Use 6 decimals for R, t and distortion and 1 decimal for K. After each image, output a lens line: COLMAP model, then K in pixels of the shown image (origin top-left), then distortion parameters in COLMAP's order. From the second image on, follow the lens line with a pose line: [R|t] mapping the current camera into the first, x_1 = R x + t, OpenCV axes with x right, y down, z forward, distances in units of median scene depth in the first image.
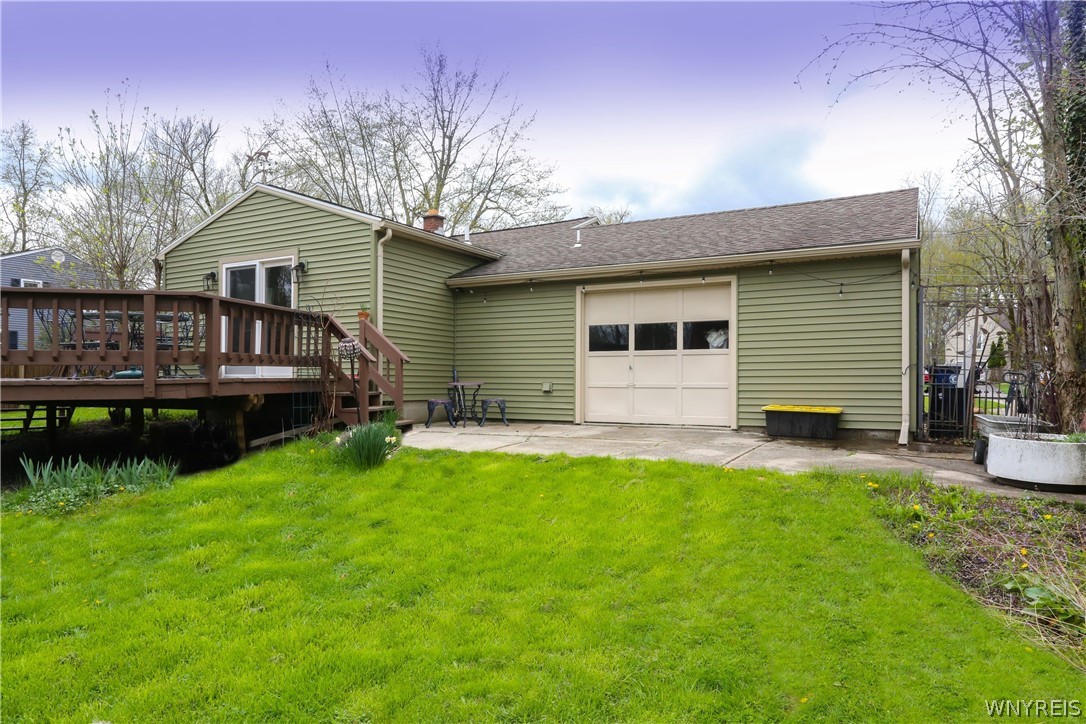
lens RADIAL K [[729.8, 0, 543.1], [0, 729.8, 362.5], [0, 0, 1]] dist [-0.002849, 0.012074]
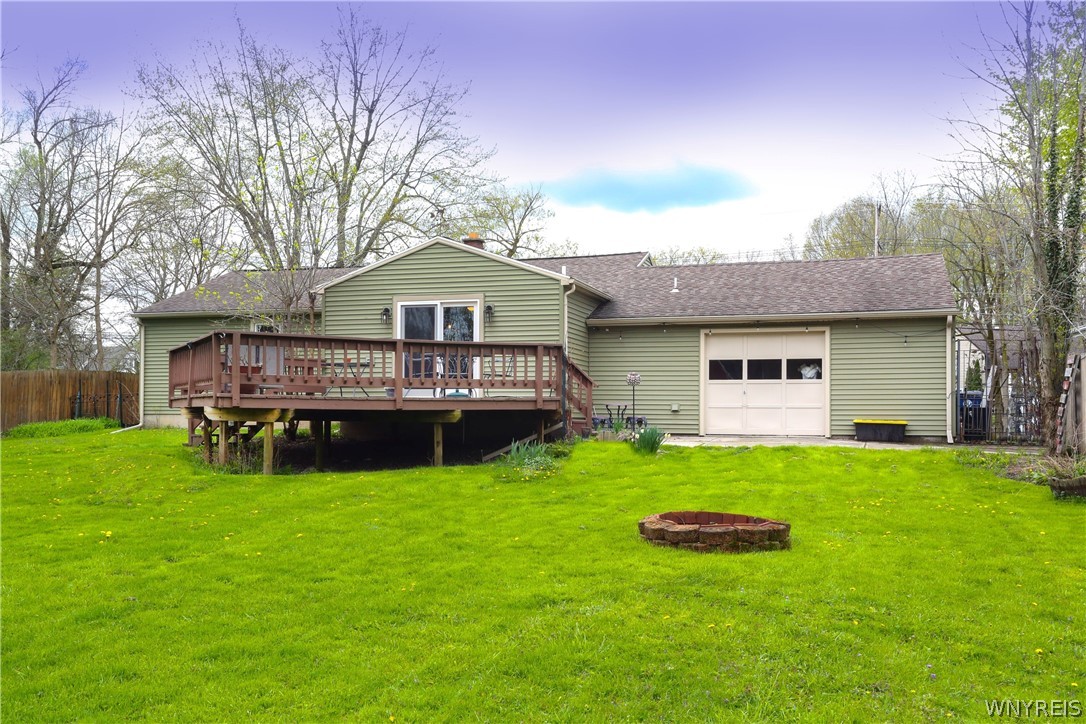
lens RADIAL K [[1089.8, 0, 542.0], [0, 1089.8, 367.5], [0, 0, 1]] dist [0.086279, 0.000000]
pose [[0.981469, 0.011406, 0.191283, -0.632704], [-0.008201, 0.999813, -0.017538, -0.000494], [-0.191447, 0.015644, 0.981378, -0.888534]]
